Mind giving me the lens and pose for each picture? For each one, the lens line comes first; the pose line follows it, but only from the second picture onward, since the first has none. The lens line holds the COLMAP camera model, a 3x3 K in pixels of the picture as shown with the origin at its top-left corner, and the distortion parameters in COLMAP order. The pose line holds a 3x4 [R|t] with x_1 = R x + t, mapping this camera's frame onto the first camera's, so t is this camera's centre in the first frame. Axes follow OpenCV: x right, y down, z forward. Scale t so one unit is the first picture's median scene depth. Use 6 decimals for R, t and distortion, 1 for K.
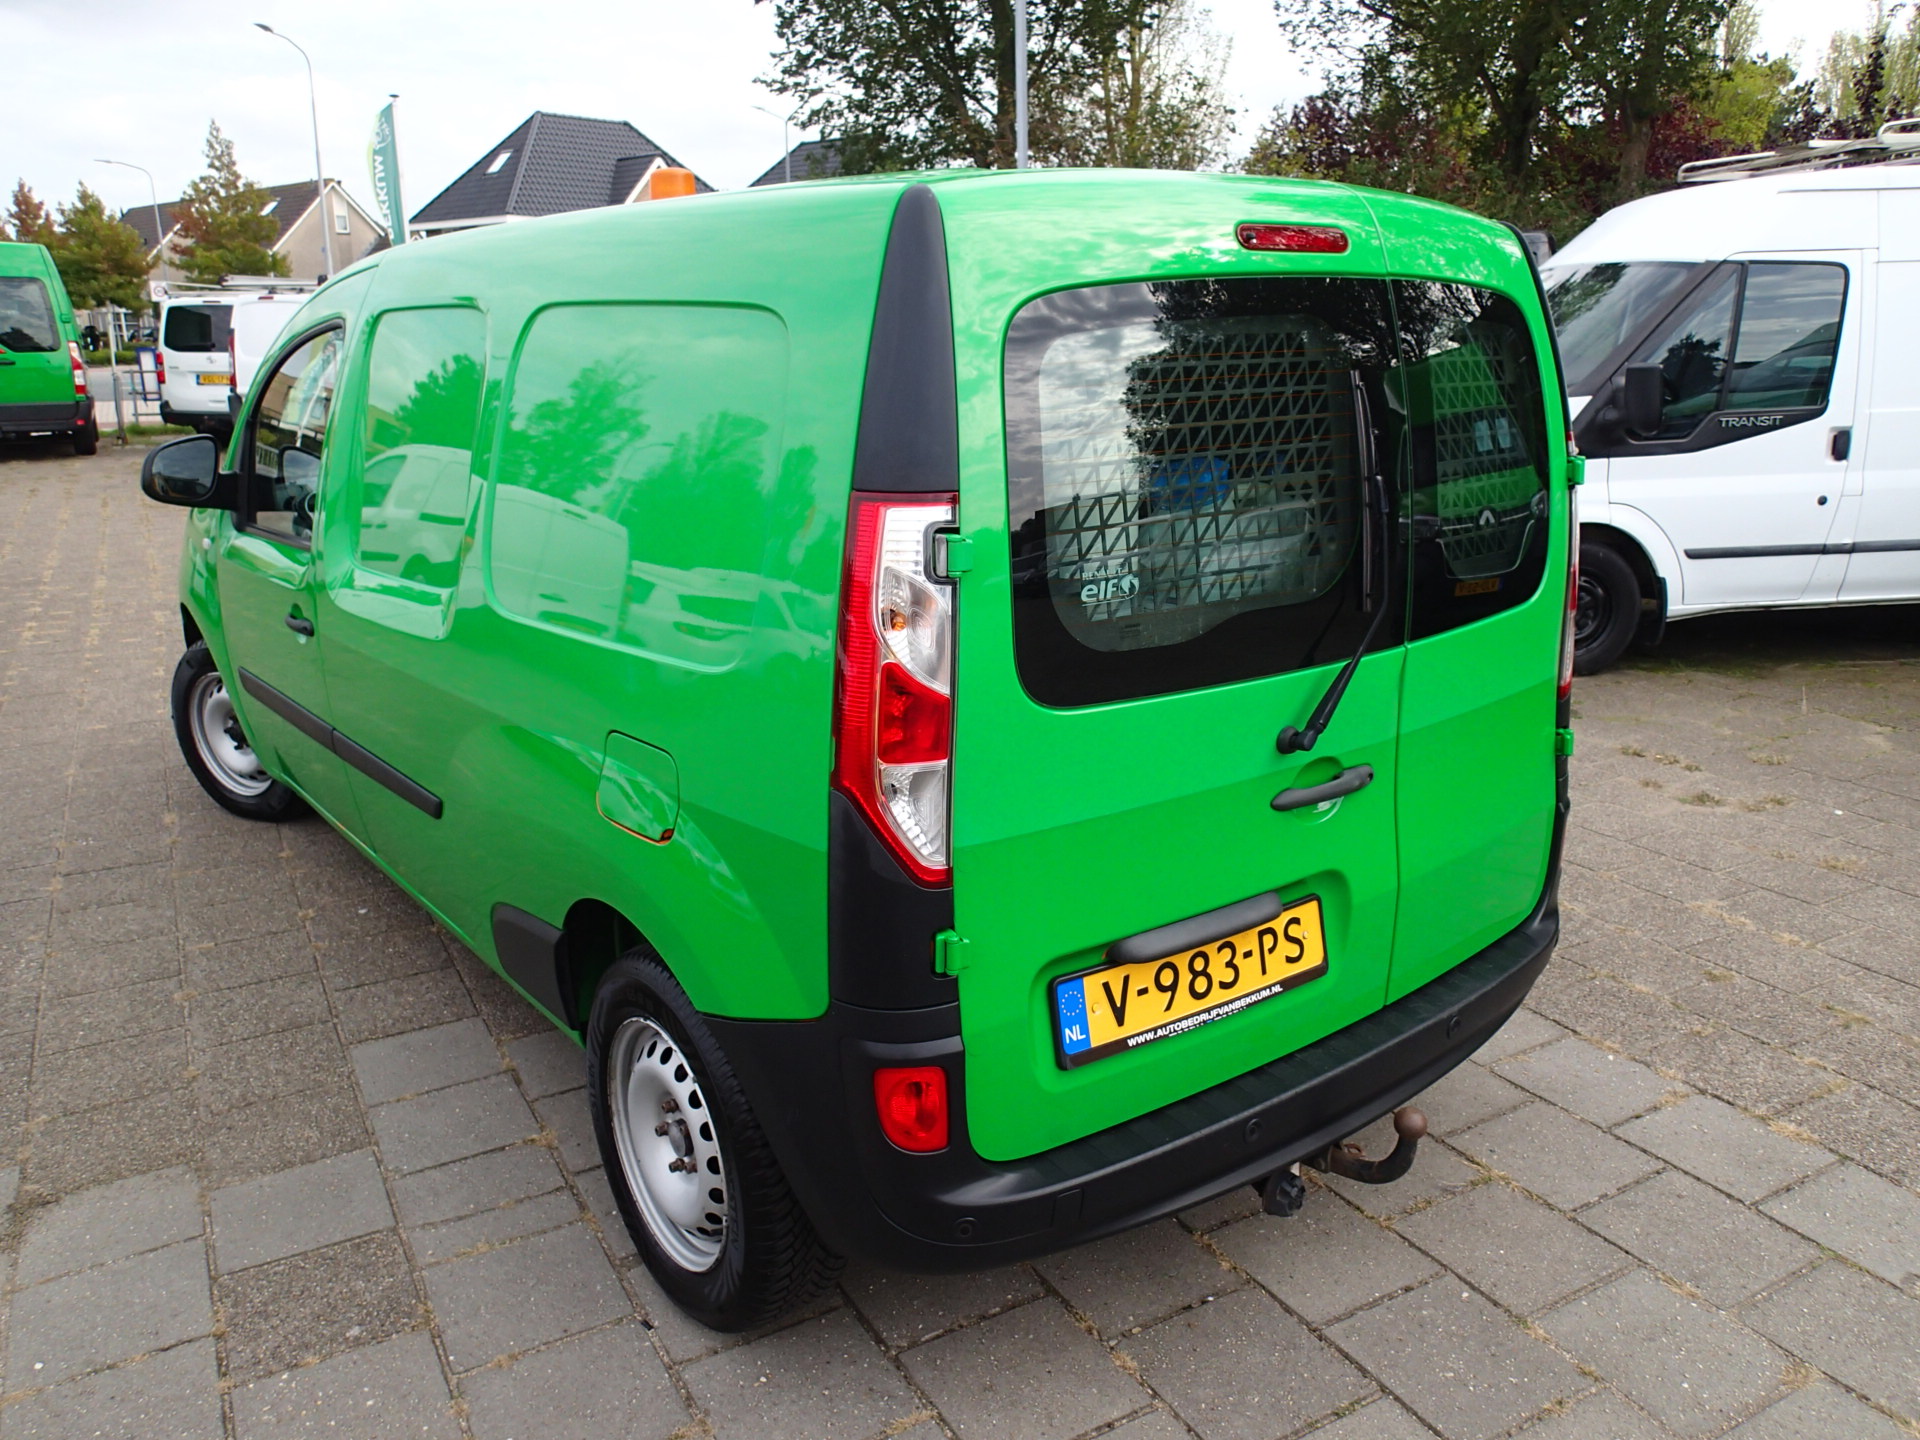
lens RADIAL K [[1415.4, 0, 978.1], [0, 1415.4, 718.0], [0, 0, 1]] dist [0.002809, -0.006976]
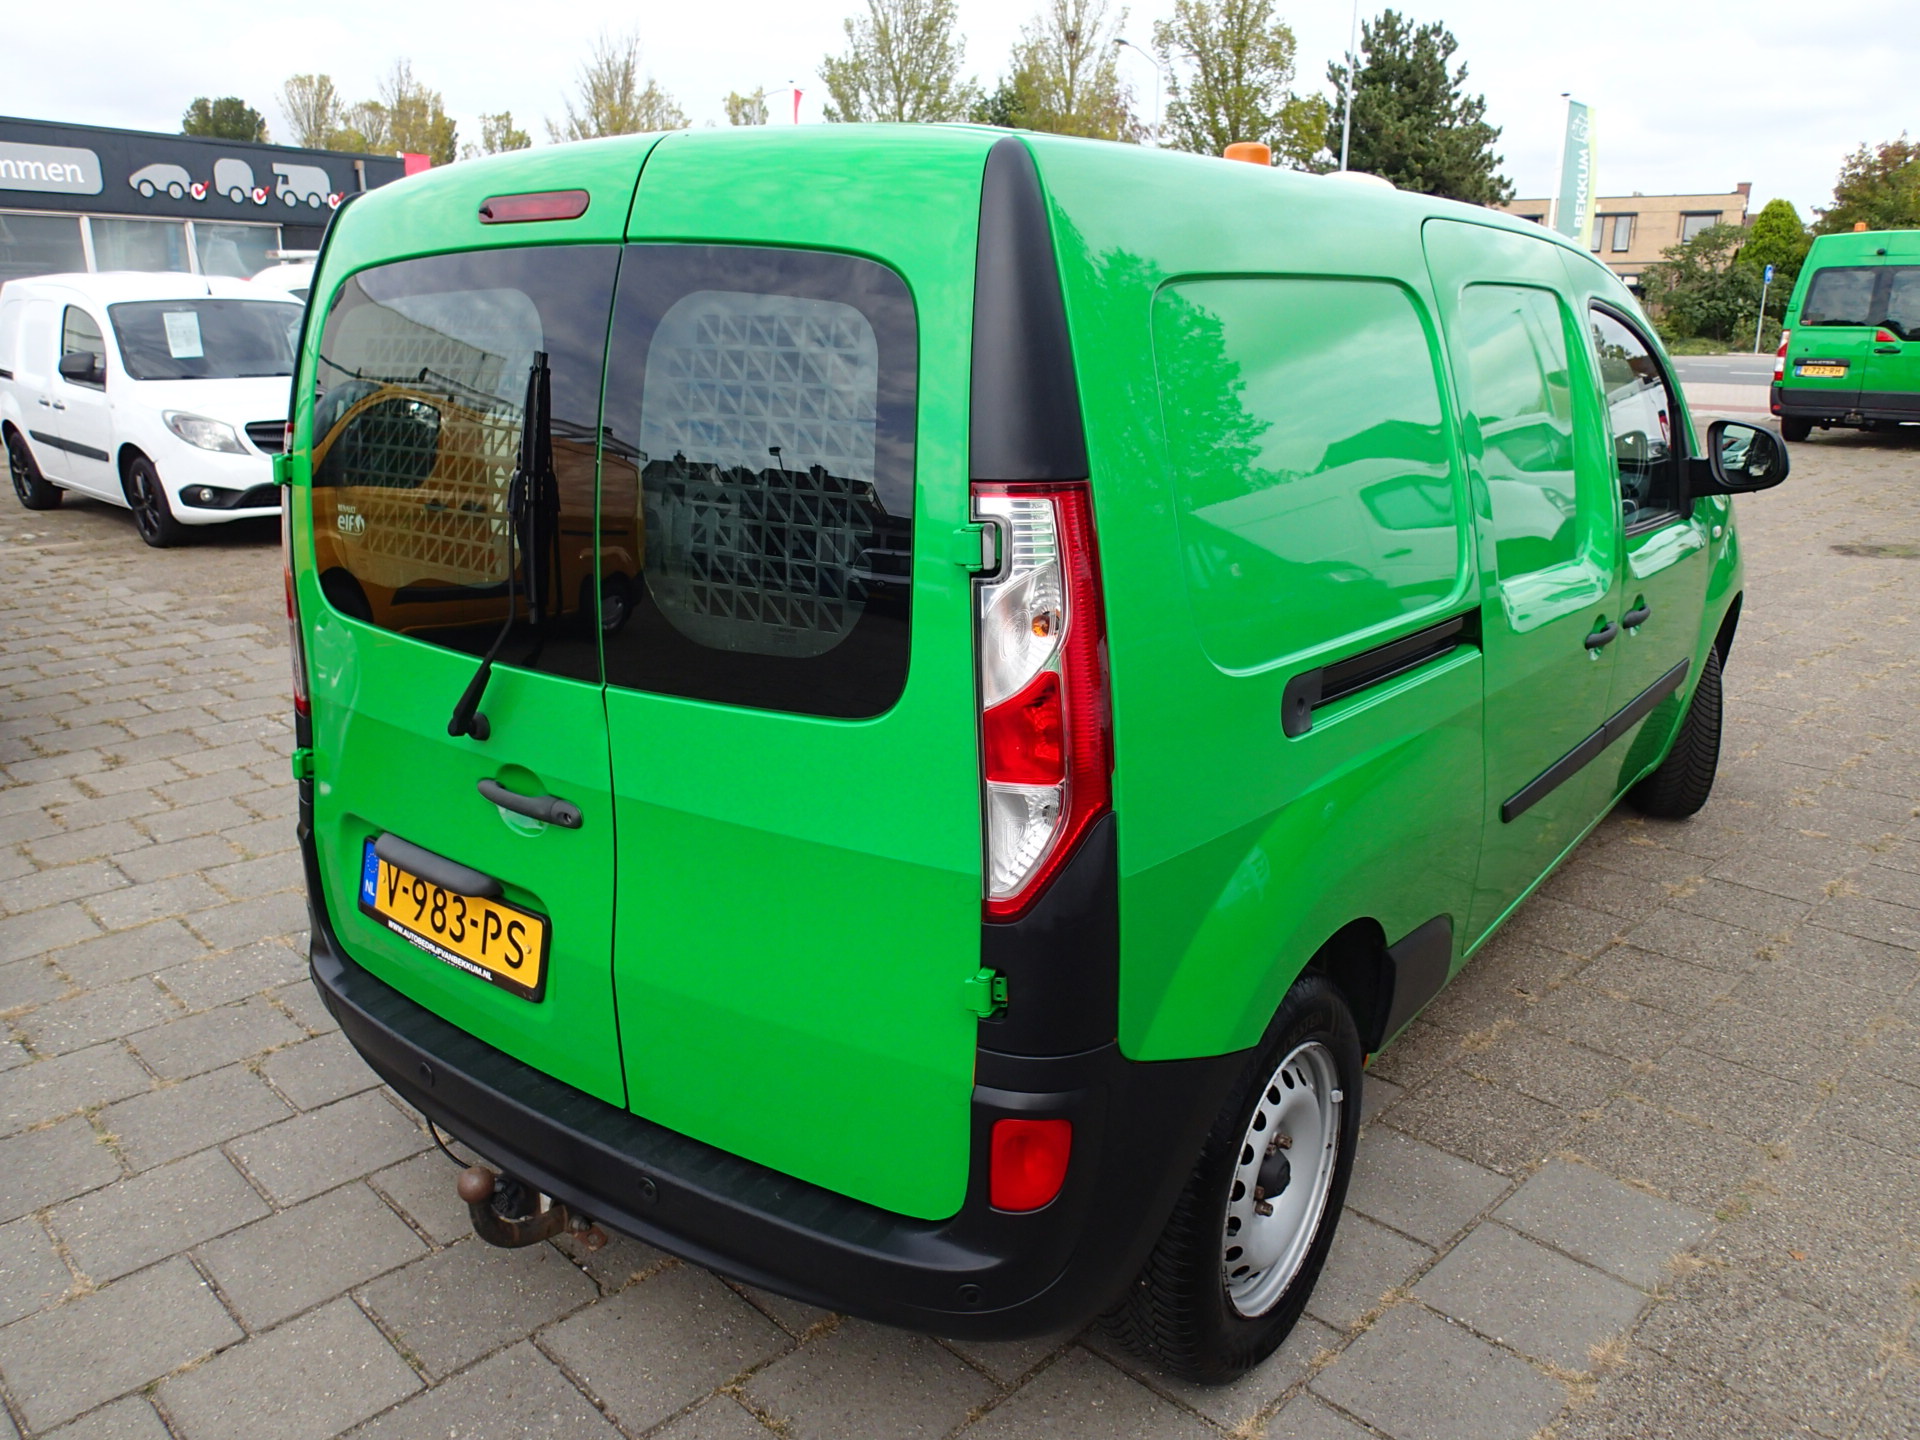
lens RADIAL K [[1415.4, 0, 990.7], [0, 1415.4, 722.0], [0, 0, 1]] dist [0.002809, -0.006976]
pose [[0.266532, 0.270308, -0.925146, 1.187192], [-0.262963, 0.943846, 0.200013, -0.268547], [0.927260, 0.189969, 0.322646, 0.988868]]
